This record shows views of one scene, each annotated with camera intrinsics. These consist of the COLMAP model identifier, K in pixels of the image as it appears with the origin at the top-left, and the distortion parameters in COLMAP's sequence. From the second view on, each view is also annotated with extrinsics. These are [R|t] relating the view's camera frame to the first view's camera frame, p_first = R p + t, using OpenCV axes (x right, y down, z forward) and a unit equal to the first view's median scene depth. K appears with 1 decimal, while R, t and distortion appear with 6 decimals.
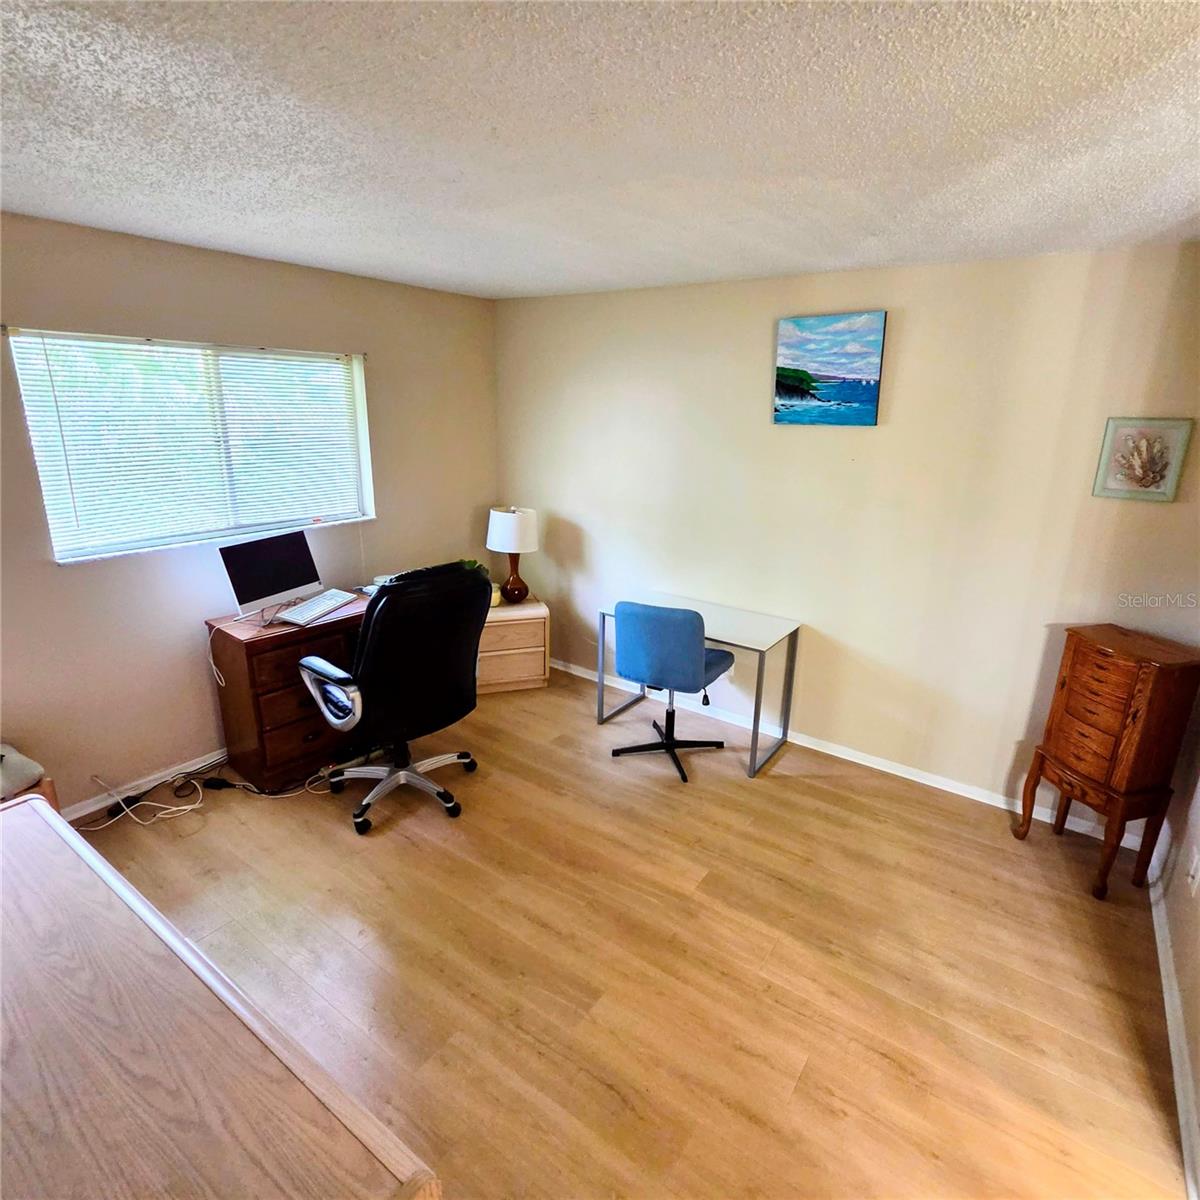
lens RADIAL K [[665.1, 0, 618.2], [0, 665.1, 591.0], [0, 0, 1]] dist [-0.001970, 0.002034]
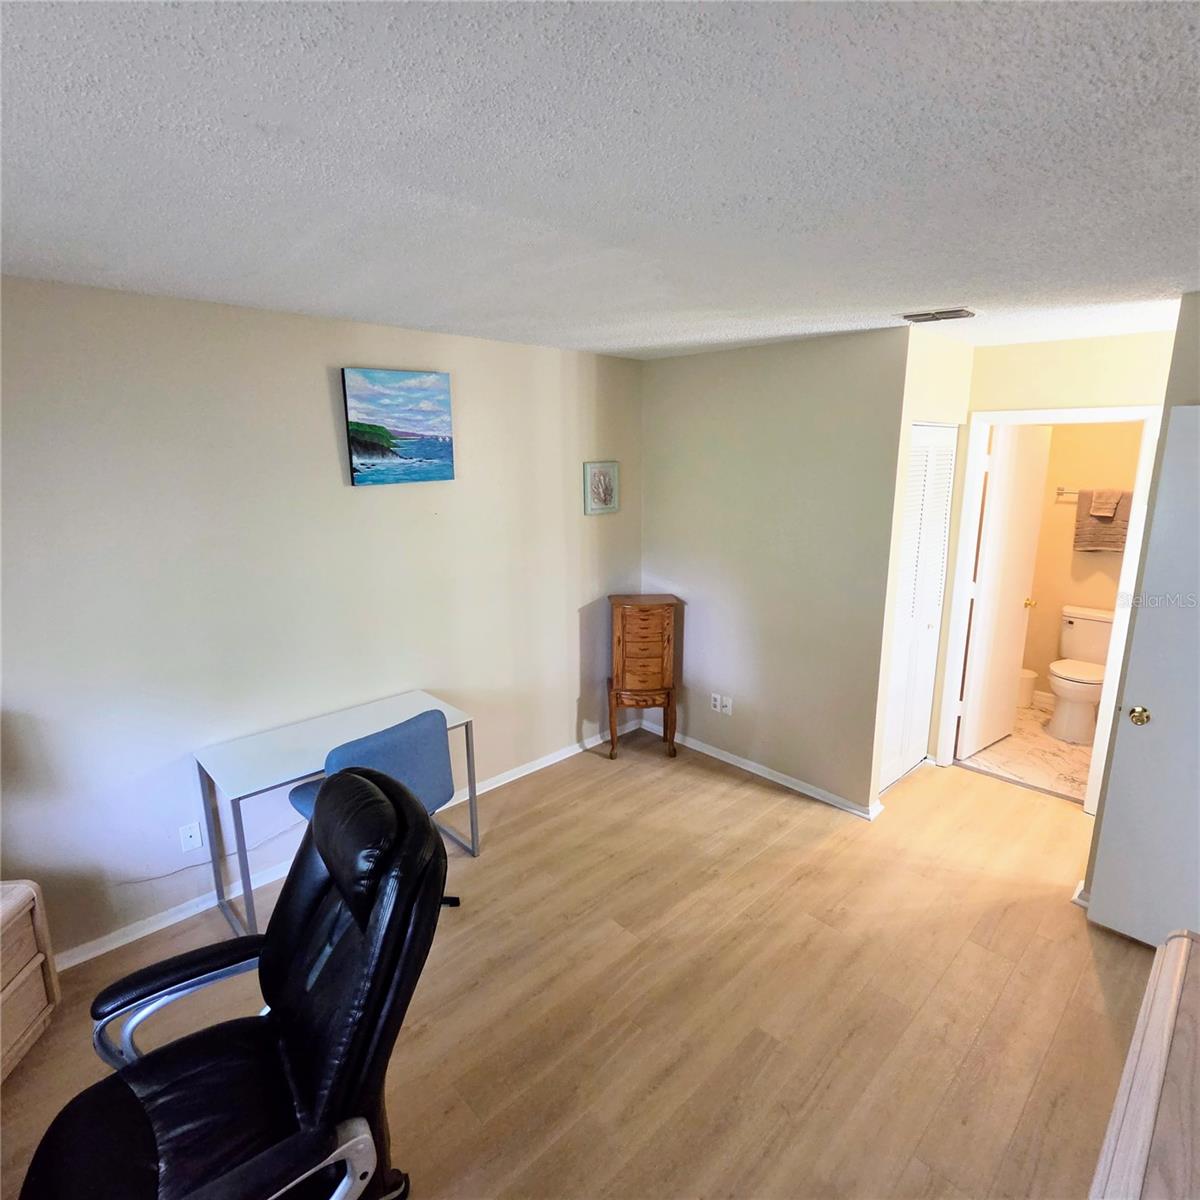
lens RADIAL K [[665.1, 0, 618.2], [0, 665.1, 591.0], [0, 0, 1]] dist [-0.001970, 0.002034]
pose [[0.180059, -0.232557, 0.955770, -0.632038], [0.276444, 0.944454, 0.177724, -0.202420], [-0.944011, 0.232216, 0.234346, 0.564039]]
